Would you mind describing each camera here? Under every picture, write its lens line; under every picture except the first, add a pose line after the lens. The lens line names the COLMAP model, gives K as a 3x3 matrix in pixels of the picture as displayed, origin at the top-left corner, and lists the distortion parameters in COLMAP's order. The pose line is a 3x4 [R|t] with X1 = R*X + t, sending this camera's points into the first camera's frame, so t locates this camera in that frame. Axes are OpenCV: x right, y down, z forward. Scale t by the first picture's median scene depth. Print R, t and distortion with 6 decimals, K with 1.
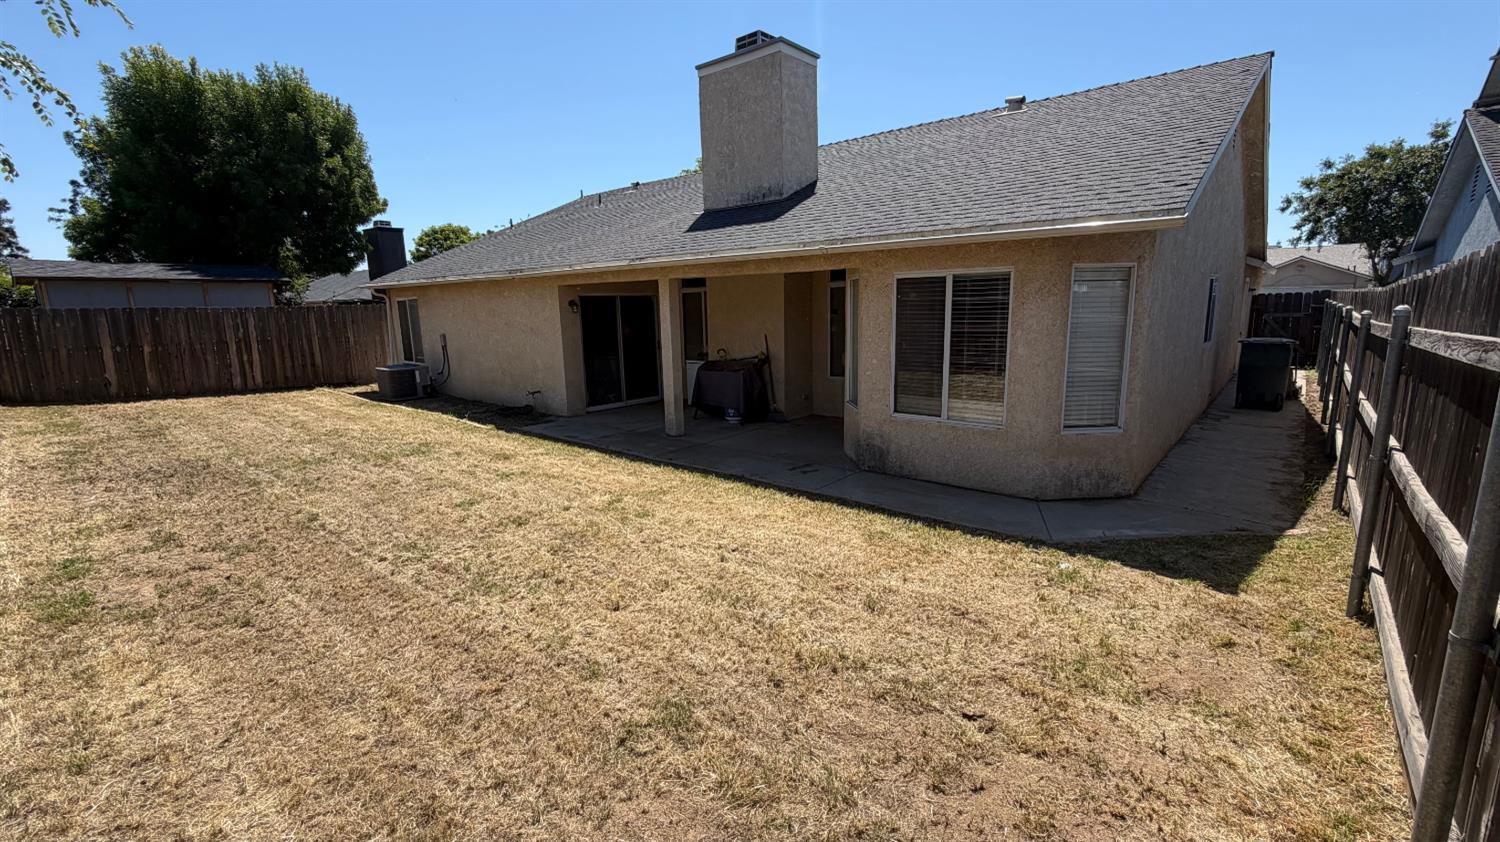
lens RADIAL K [[601.6, 0, 752.0], [0, 601.6, 415.4], [0, 0, 1]] dist [-0.002529, -0.000159]
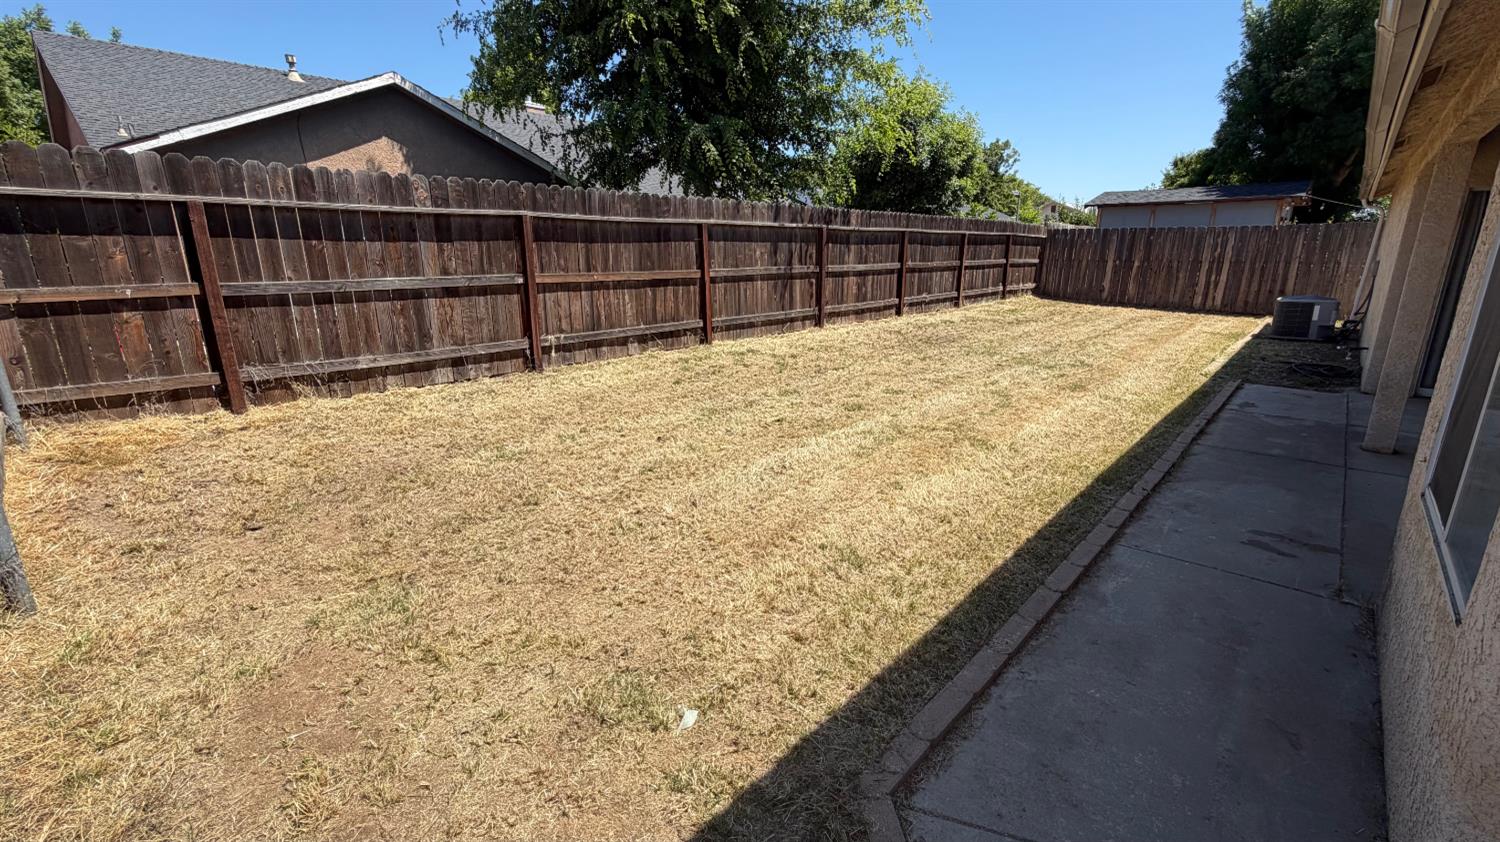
lens RADIAL K [[626.4, 0, 751.6], [0, 626.4, 420.0], [0, 0, 1]] dist [0.000183, 0.000013]
pose [[-0.024947, 0.271953, -0.961987, 0.519649], [-0.174859, 0.946265, 0.272043, -0.054548], [0.984277, 0.174999, 0.023947, 0.596325]]
